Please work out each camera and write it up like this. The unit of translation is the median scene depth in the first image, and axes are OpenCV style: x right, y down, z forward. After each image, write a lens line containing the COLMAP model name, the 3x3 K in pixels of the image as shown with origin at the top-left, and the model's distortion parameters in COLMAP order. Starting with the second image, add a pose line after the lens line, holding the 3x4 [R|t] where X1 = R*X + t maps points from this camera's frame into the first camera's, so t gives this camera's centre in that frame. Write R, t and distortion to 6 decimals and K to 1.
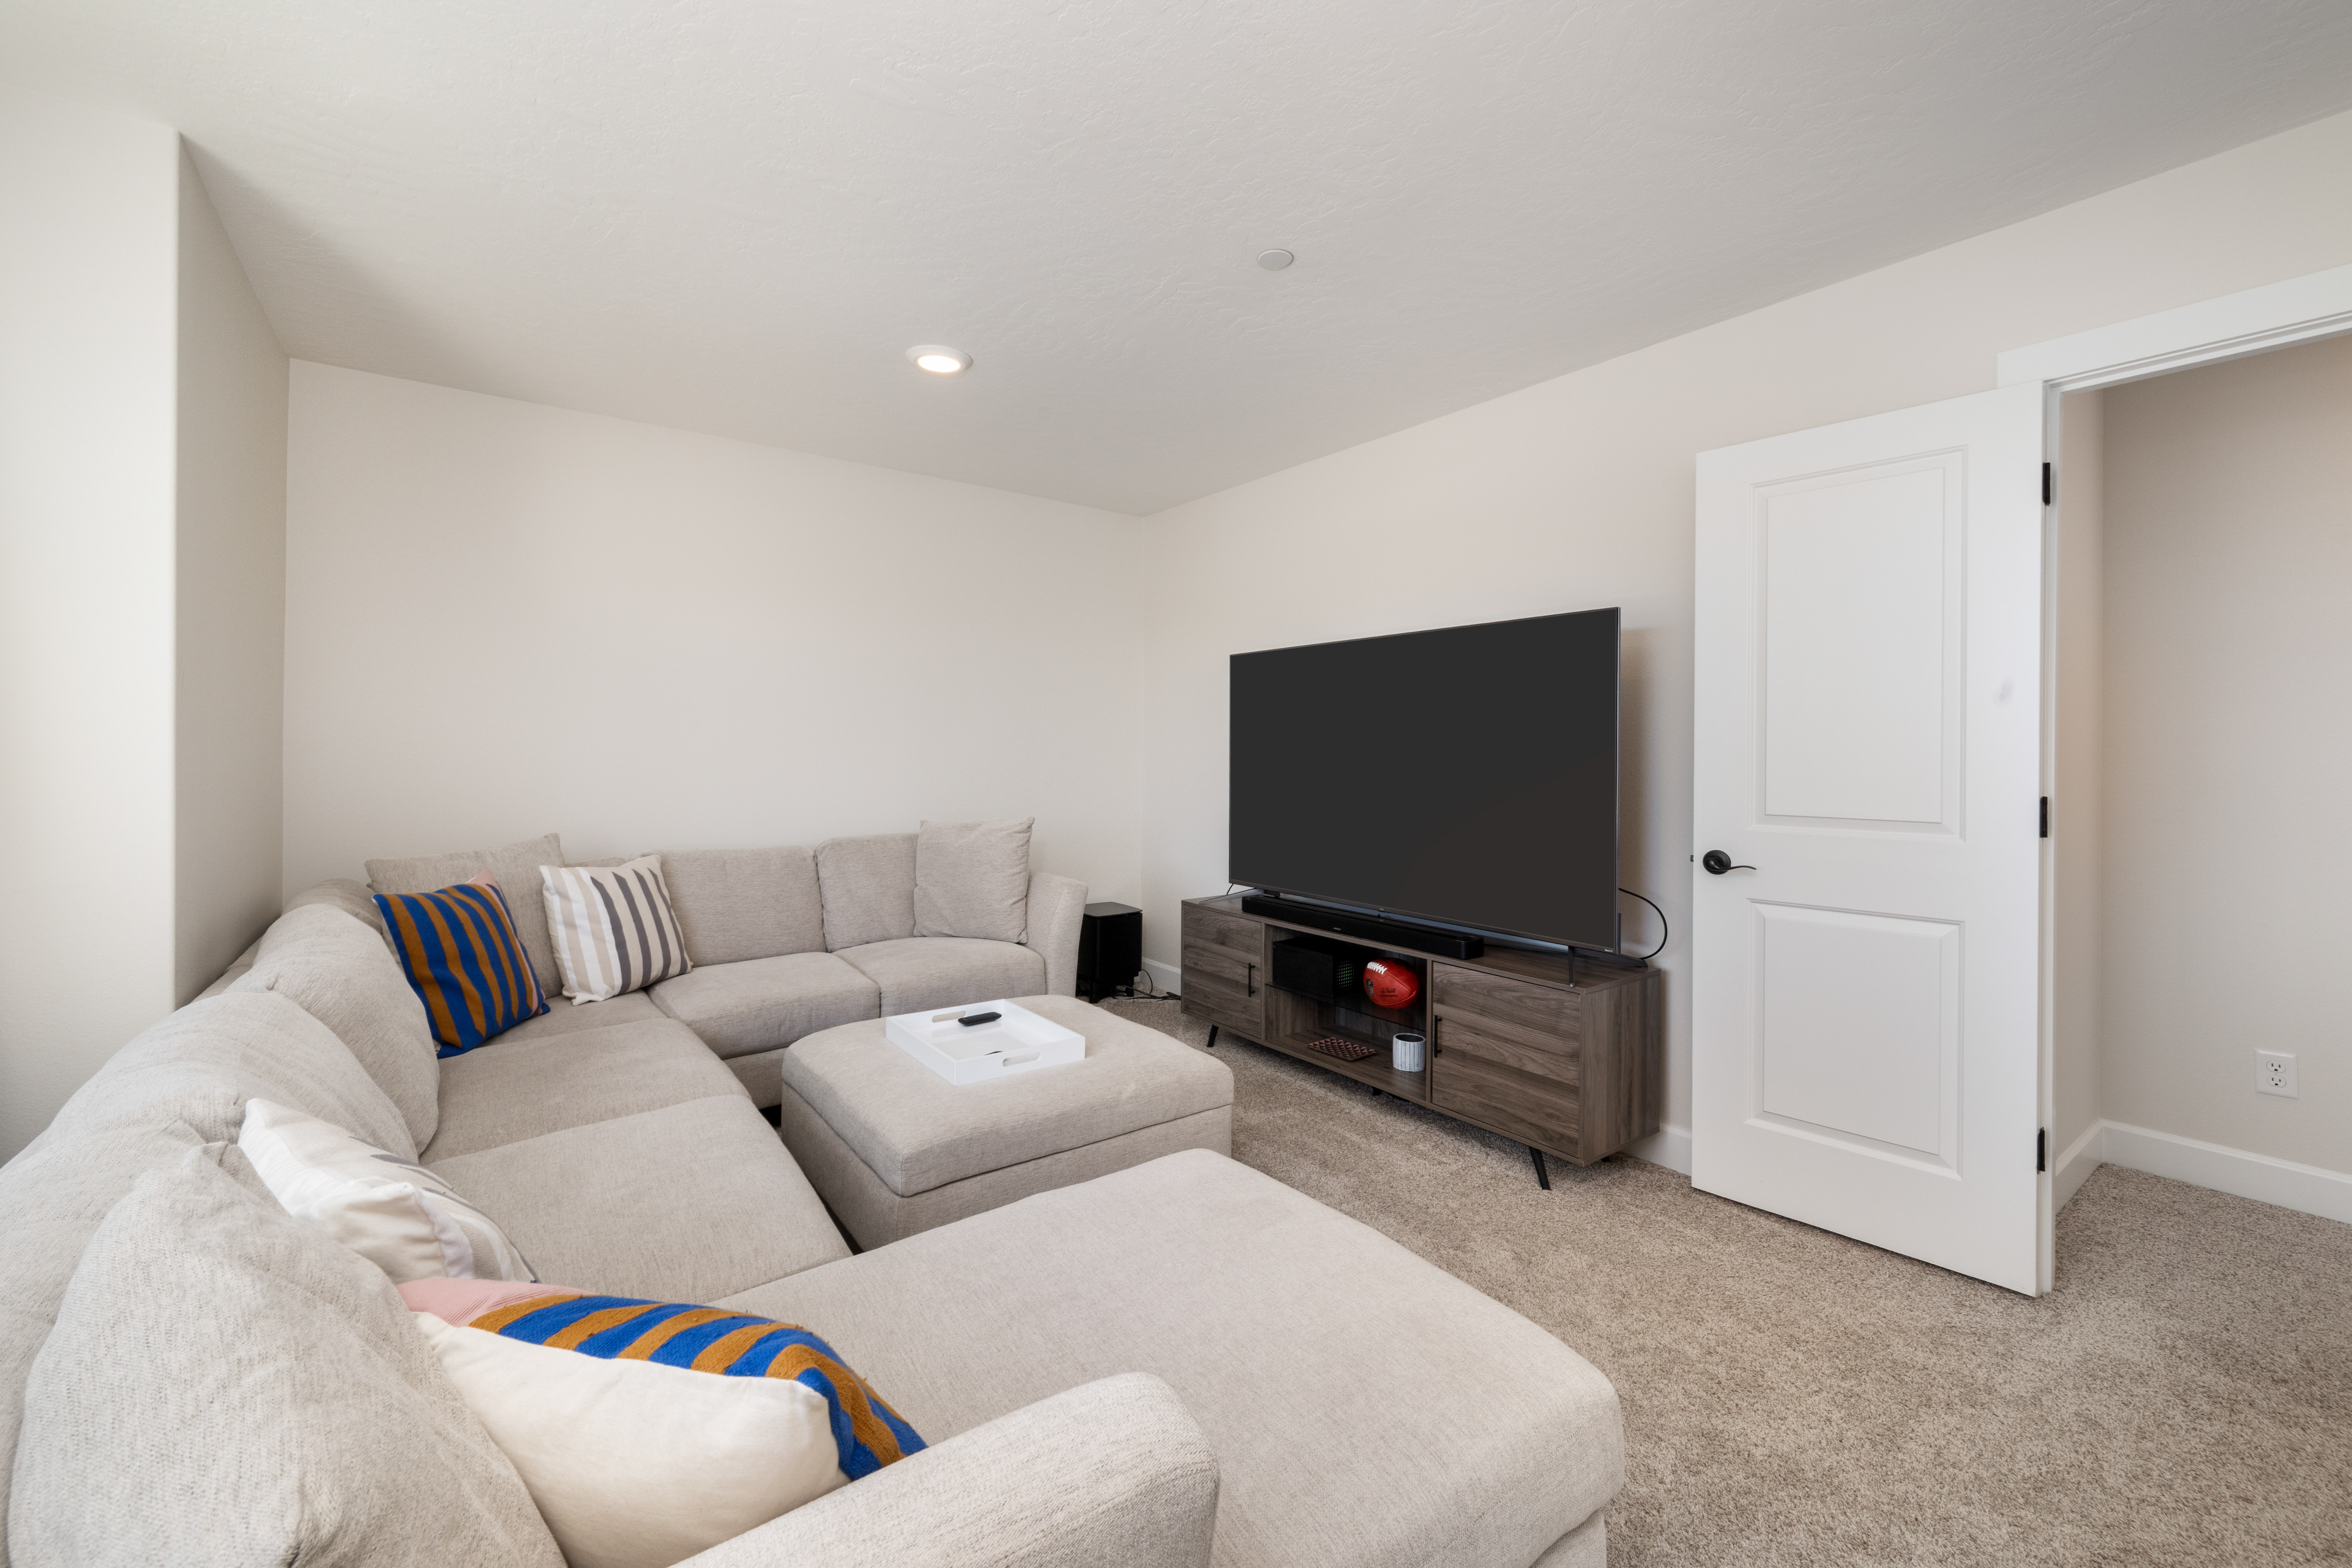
lens RADIAL K [[931.2, 0, 1181.0], [0, 931.2, 759.5], [0, 0, 1]] dist [0.000202, -0.000044]
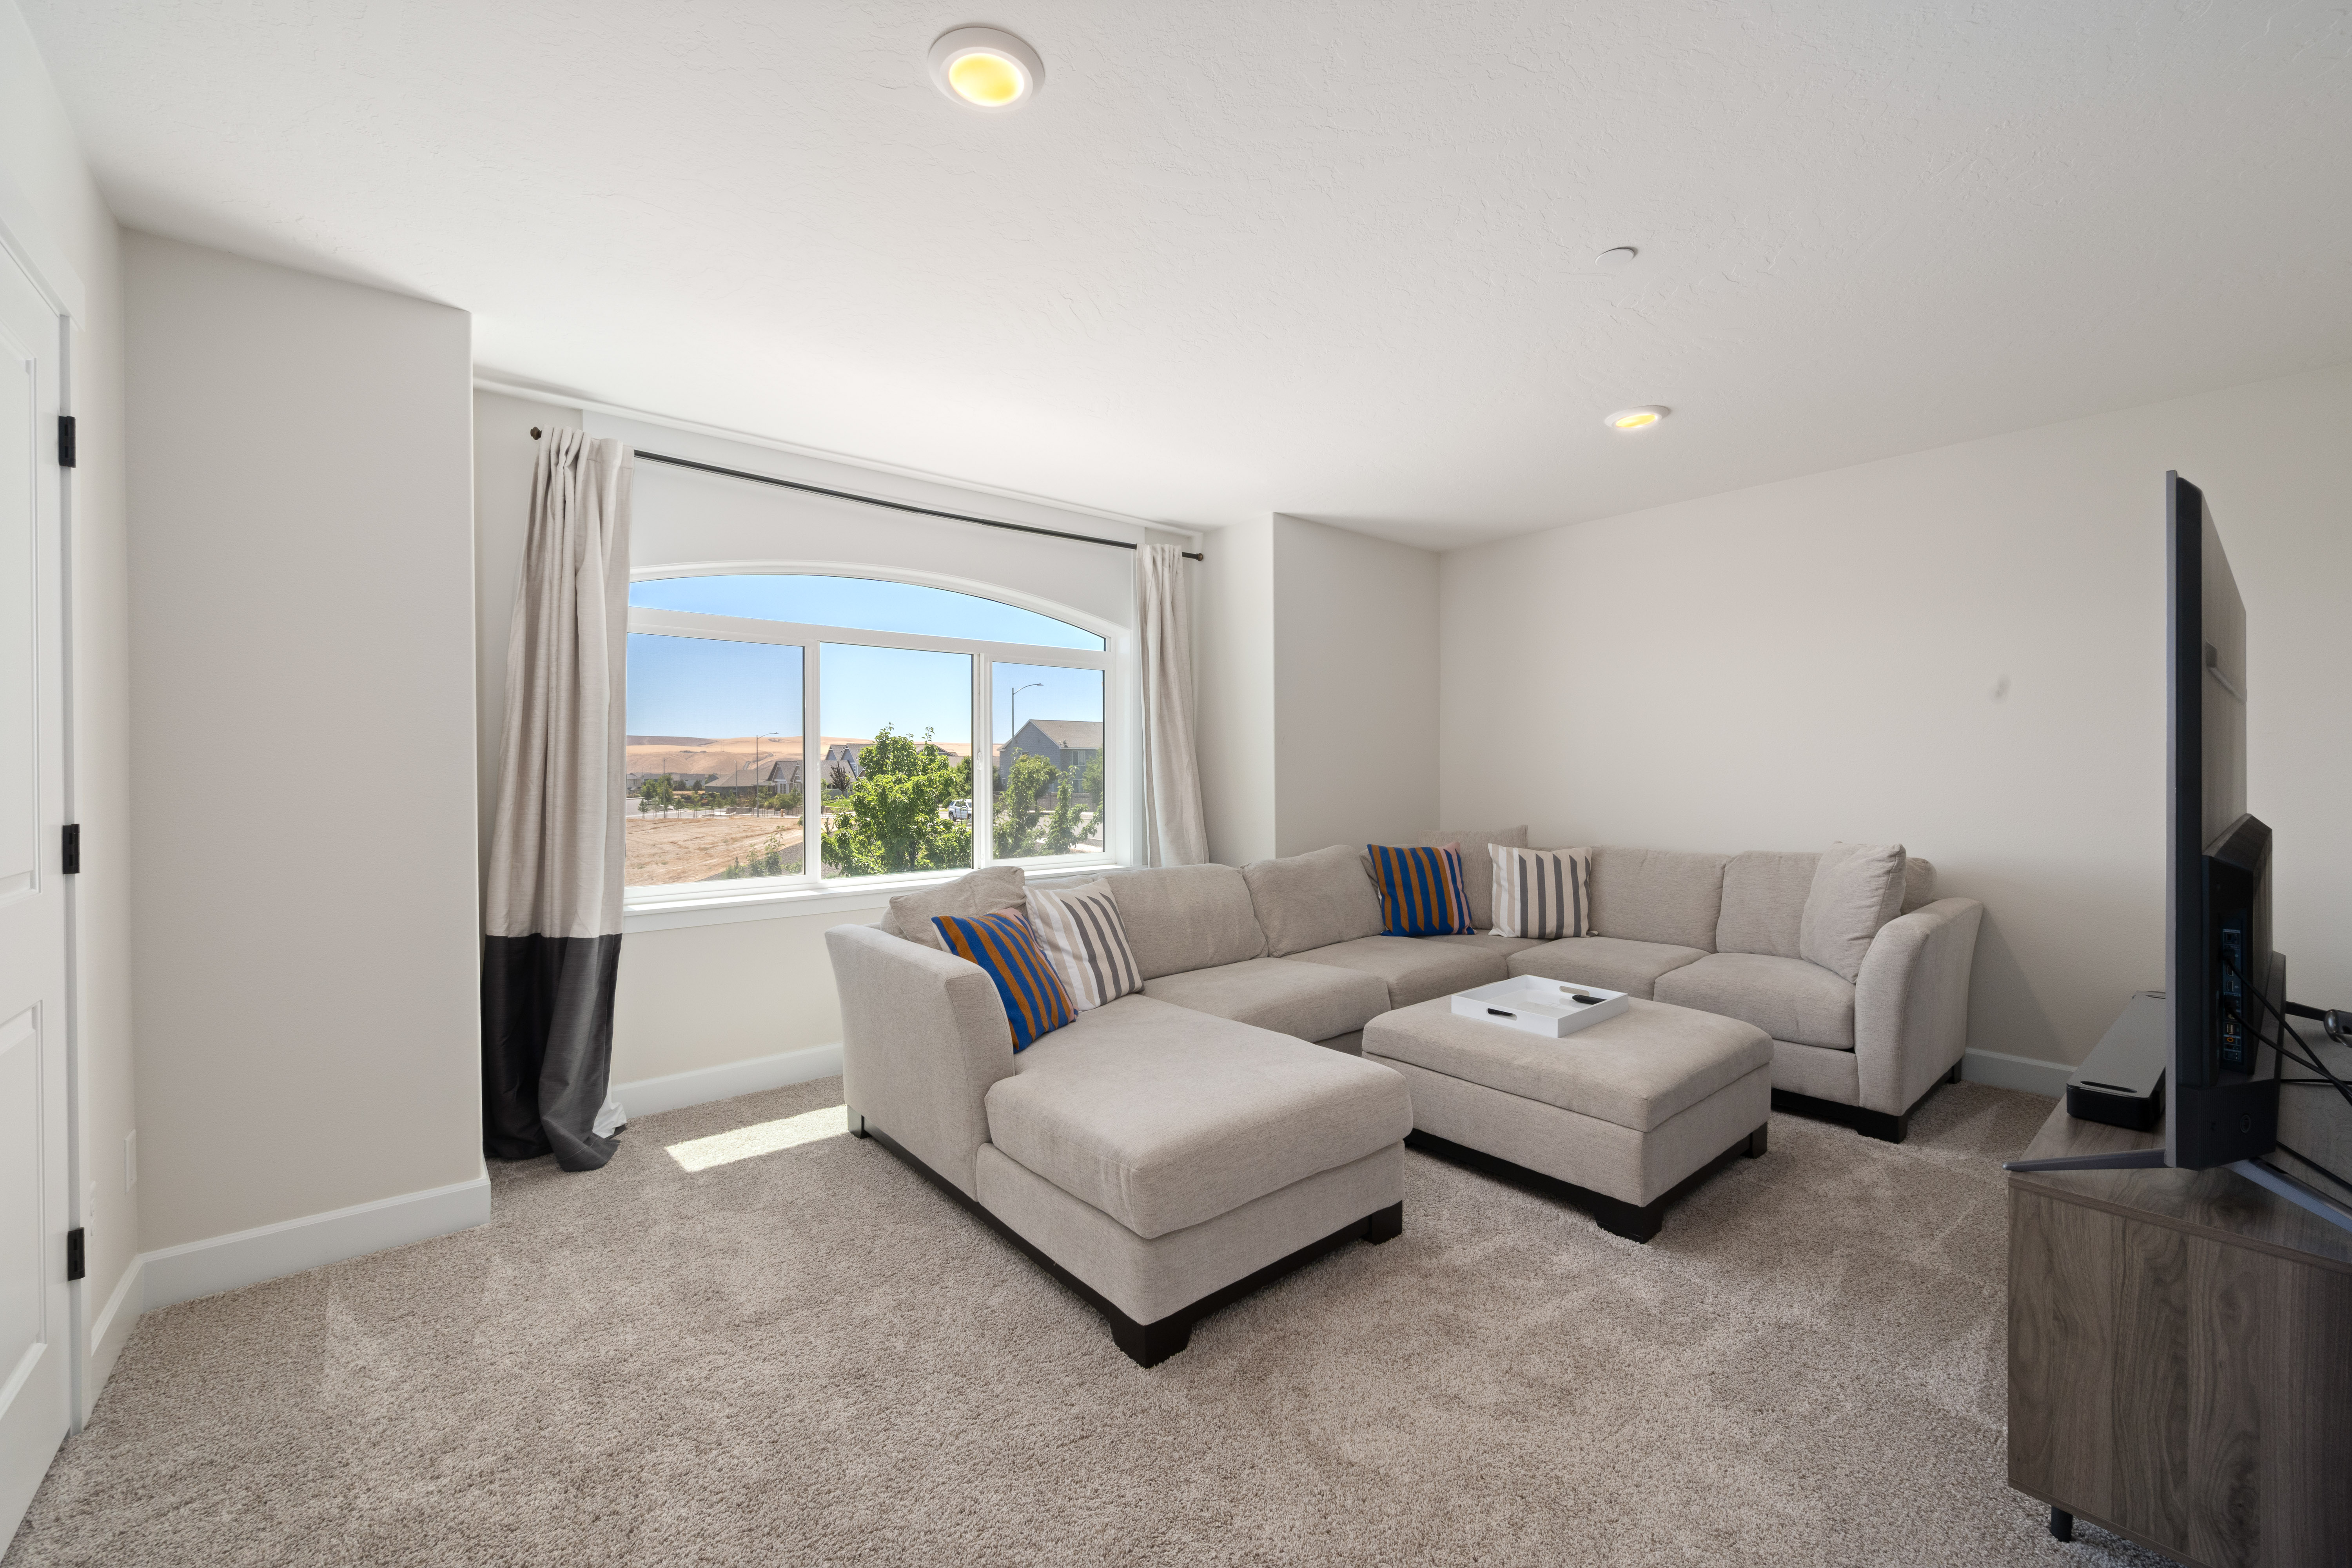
lens RADIAL K [[916.6, 0, 1181.5], [0, 916.6, 792.9], [0, 0, 1]] dist [-0.000450, -0.000510]
pose [[0.052763, 0.017419, -0.998455, 0.821505], [-0.000950, 0.999848, 0.017393, 0.001708], [0.998607, 0.000031, 0.052771, 0.399671]]
